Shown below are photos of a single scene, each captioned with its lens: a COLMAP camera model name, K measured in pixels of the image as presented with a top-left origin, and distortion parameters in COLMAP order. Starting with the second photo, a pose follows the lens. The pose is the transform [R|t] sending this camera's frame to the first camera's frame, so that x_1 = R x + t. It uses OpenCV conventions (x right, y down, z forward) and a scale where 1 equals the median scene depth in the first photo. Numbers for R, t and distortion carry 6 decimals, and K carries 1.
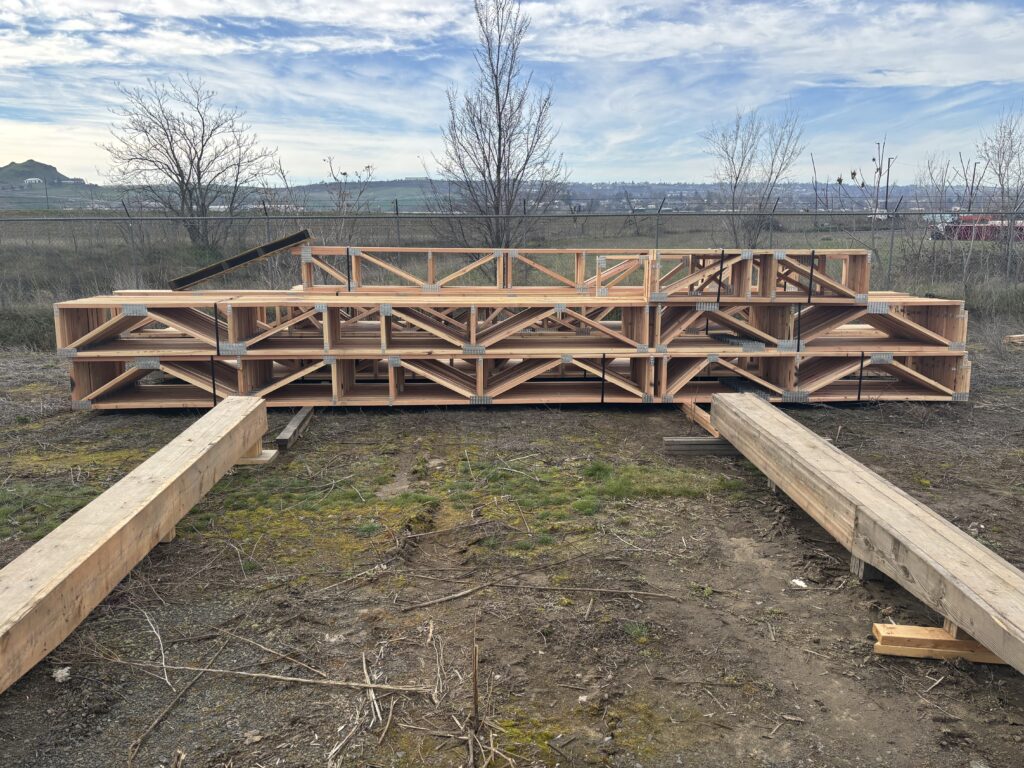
lens RADIAL K [[791.3, 0, 512.0], [0, 791.3, 384.0], [0, 0, 1]] dist [0.090011, -0.141950]
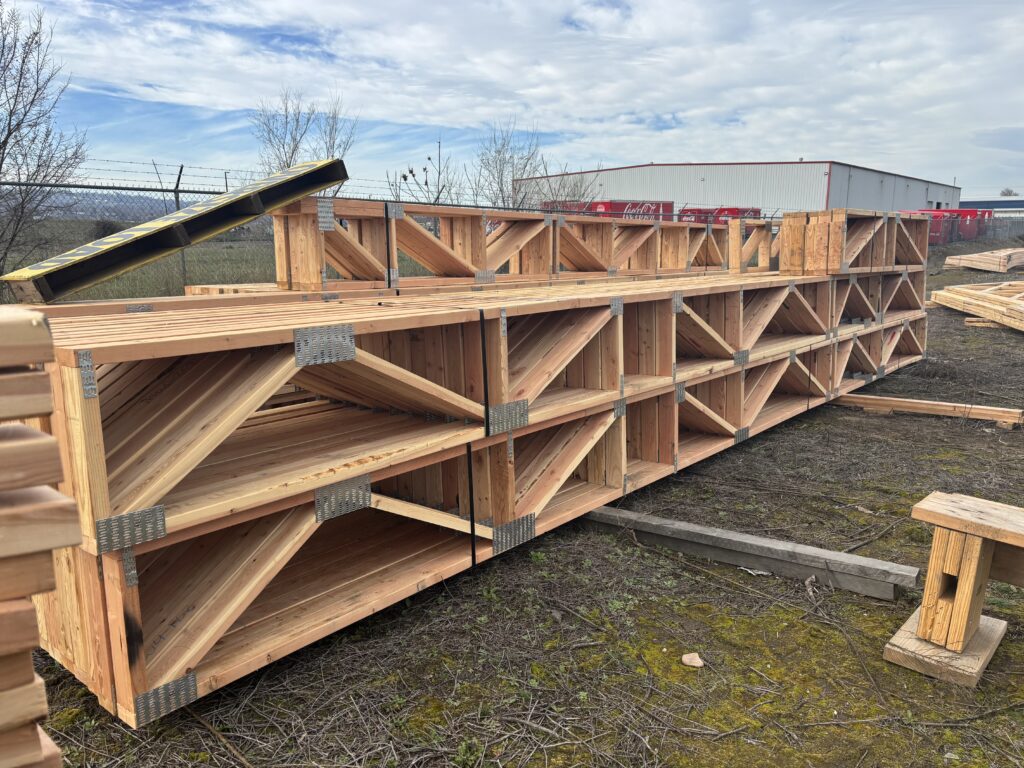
lens RADIAL K [[791.3, 0, 512.0], [0, 791.3, 384.0], [0, 0, 1]] dist [0.090011, -0.141950]
pose [[0.612511, -0.130704, 0.779582, -0.078278], [0.153257, 0.987157, 0.045093, -0.009234], [-0.775463, 0.091856, 0.624675, 0.085987]]
